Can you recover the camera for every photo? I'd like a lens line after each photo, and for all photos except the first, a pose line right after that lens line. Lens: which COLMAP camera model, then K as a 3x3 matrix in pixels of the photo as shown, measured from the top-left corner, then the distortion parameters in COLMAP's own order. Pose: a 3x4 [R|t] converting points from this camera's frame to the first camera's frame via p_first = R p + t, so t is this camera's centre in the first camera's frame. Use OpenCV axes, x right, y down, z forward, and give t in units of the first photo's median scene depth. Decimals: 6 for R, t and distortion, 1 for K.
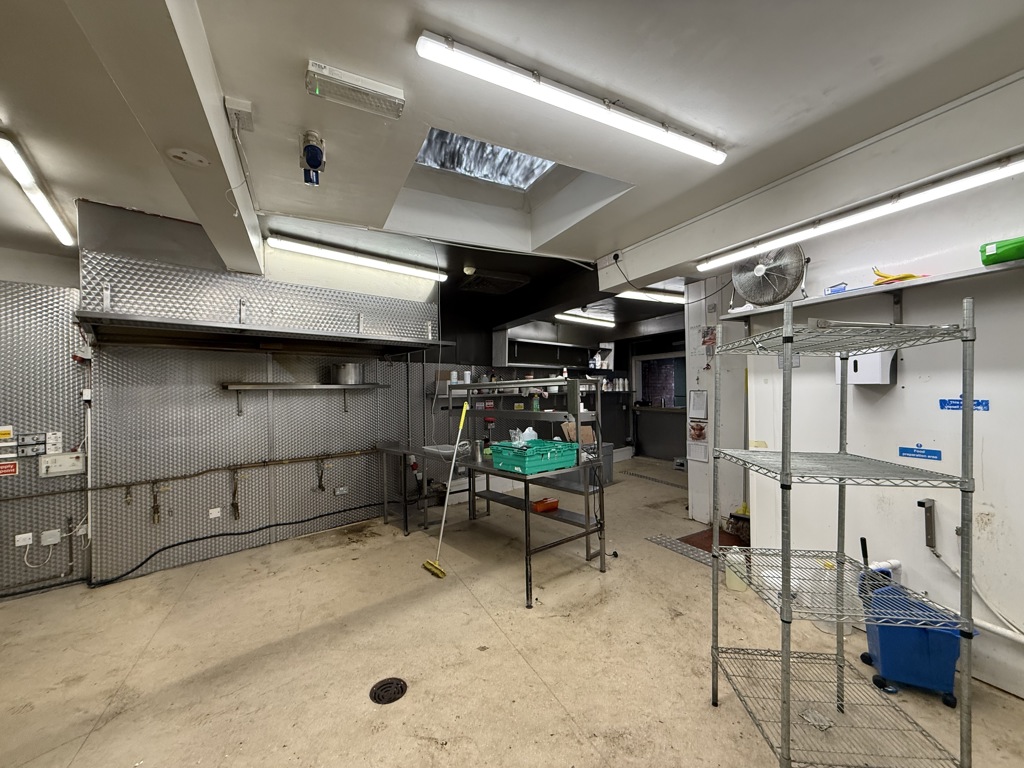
lens RADIAL K [[404.2, 0, 509.5], [0, 404.2, 385.1], [0, 0, 1]] dist [-0.001765, 0.000078]
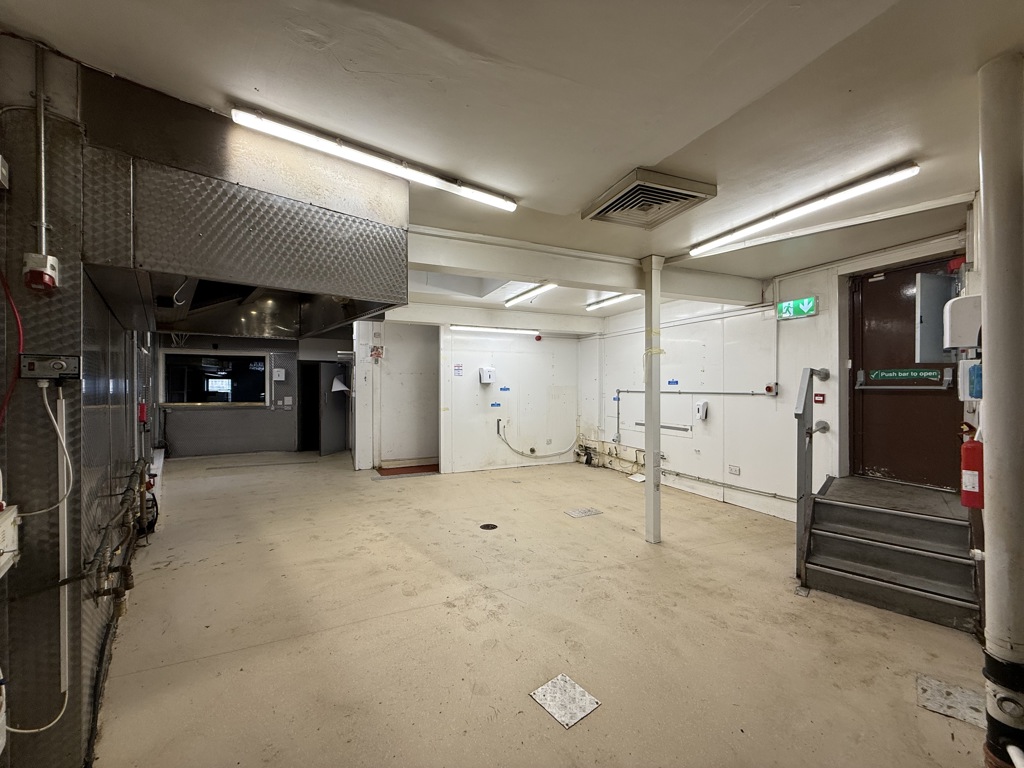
lens RADIAL K [[404.2, 0, 509.3], [0, 404.2, 384.9], [0, 0, 1]] dist [-0.001765, 0.000078]
pose [[0.057539, 0.018115, 0.998179, -1.366511], [-0.012613, 0.999769, -0.017417, 0.041683], [-0.998264, -0.011588, 0.057755, 0.456594]]
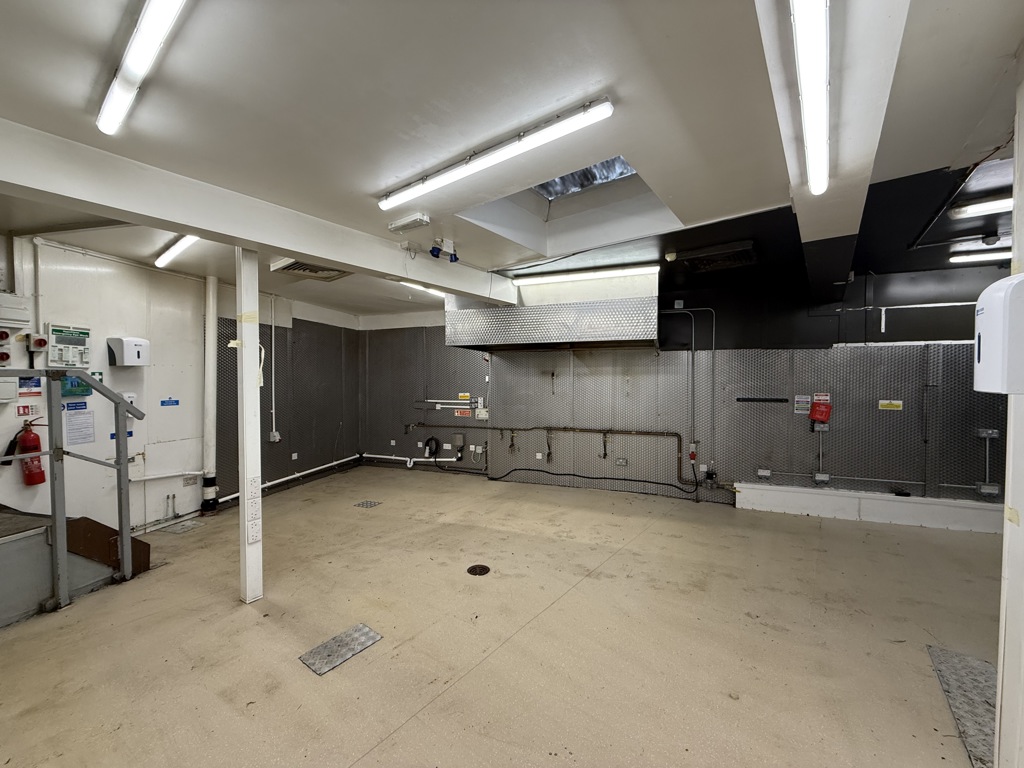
lens RADIAL K [[404.2, 0, 511.9], [0, 404.2, 385.5], [0, 0, 1]] dist [-0.001765, 0.000078]
pose [[0.433656, 0.033814, -0.900444, 0.676519], [0.005107, 0.999187, 0.039982, -0.019063], [0.901064, -0.021937, 0.433131, 0.258007]]
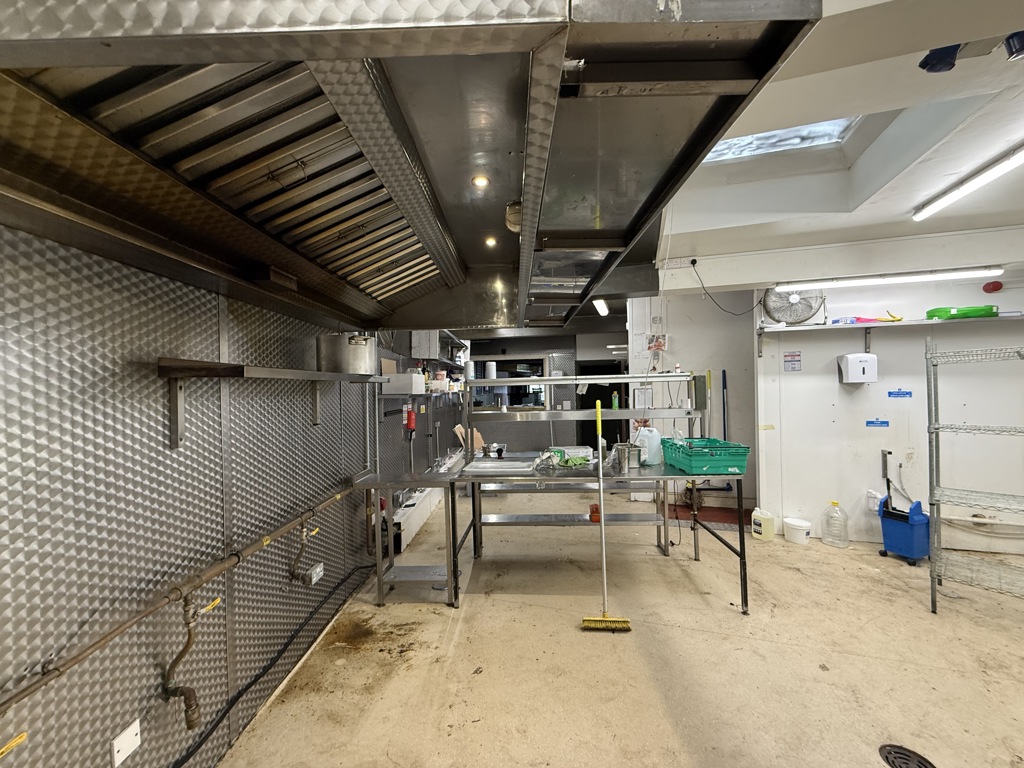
lens RADIAL K [[404.2, 0, 510.6], [0, 404.2, 384.7], [0, 0, 1]] dist [-0.001765, 0.000078]
pose [[0.699305, 0.012296, 0.714718, -0.816303], [-0.006734, 0.999921, -0.010613, 0.021768], [-0.714792, 0.002609, 0.699332, 0.585078]]
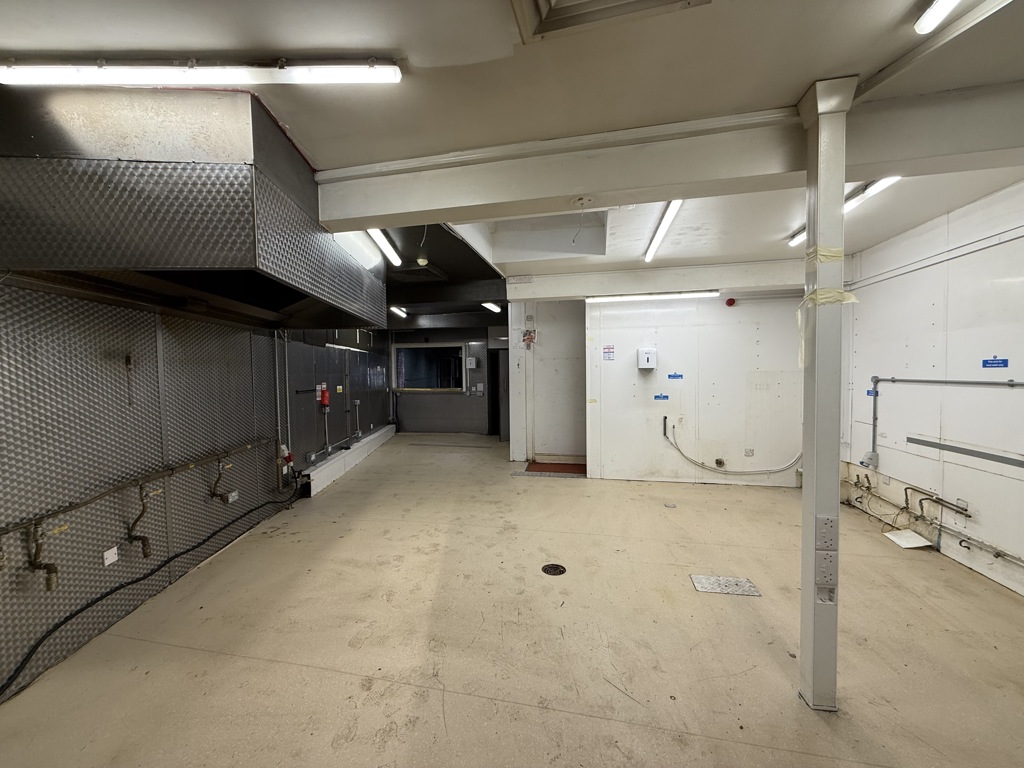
lens RADIAL K [[404.2, 0, 510.5], [0, 404.2, 384.4], [0, 0, 1]] dist [-0.001765, 0.000078]
pose [[0.631439, -0.014853, 0.775283, -0.894433], [-0.008128, 0.999635, 0.025771, 0.024022], [-0.775383, -0.022574, 0.631088, 0.118383]]
